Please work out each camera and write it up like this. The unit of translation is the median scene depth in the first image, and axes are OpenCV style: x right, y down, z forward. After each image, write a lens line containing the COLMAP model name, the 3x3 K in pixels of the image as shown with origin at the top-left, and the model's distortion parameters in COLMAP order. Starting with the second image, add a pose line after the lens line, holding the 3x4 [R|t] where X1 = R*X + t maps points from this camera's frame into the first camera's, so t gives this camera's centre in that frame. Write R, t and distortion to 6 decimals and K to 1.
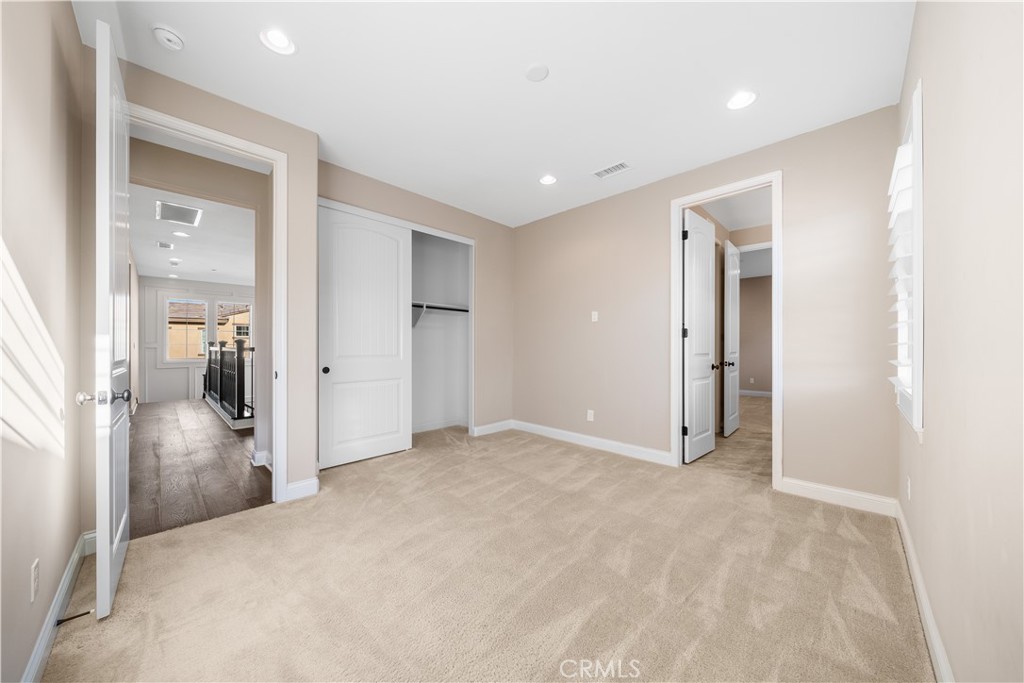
lens RADIAL K [[350.1, 0, 510.1], [0, 350.1, 346.6], [0, 0, 1]] dist [-0.000549, -0.000049]
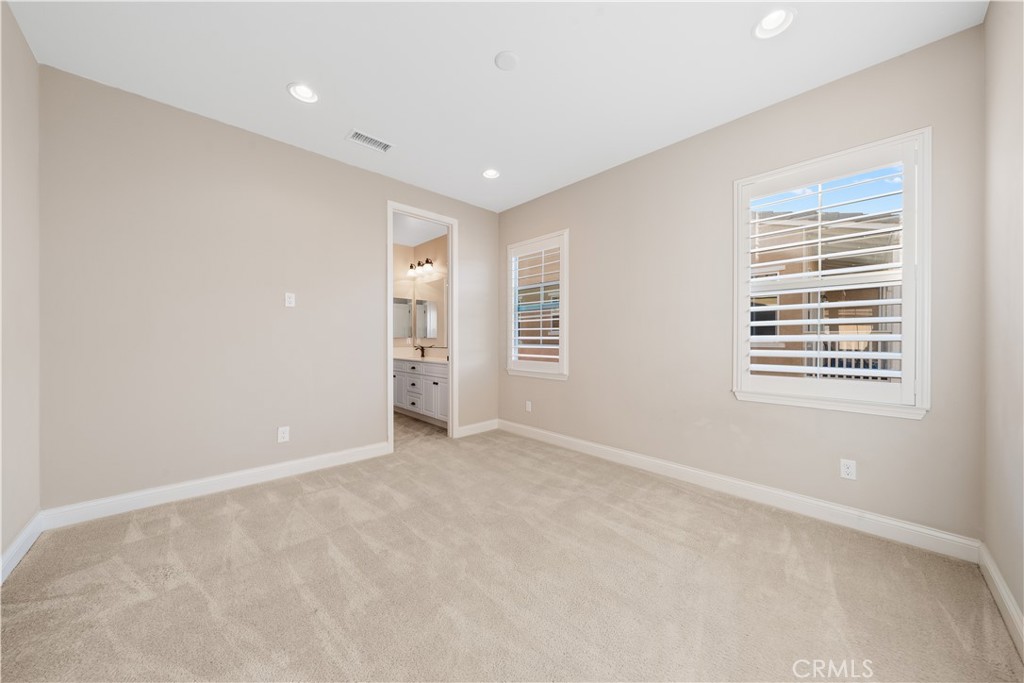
lens RADIAL K [[343.5, 0, 512.0], [0, 343.5, 341.5], [0, 0, 1]] dist [-0.000499, -0.000087]
pose [[0.036061, 0.002456, 0.999347, -0.581206], [0.000770, 0.999997, -0.002485, 0.008280], [-0.999349, 0.000859, 0.036059, 0.621535]]
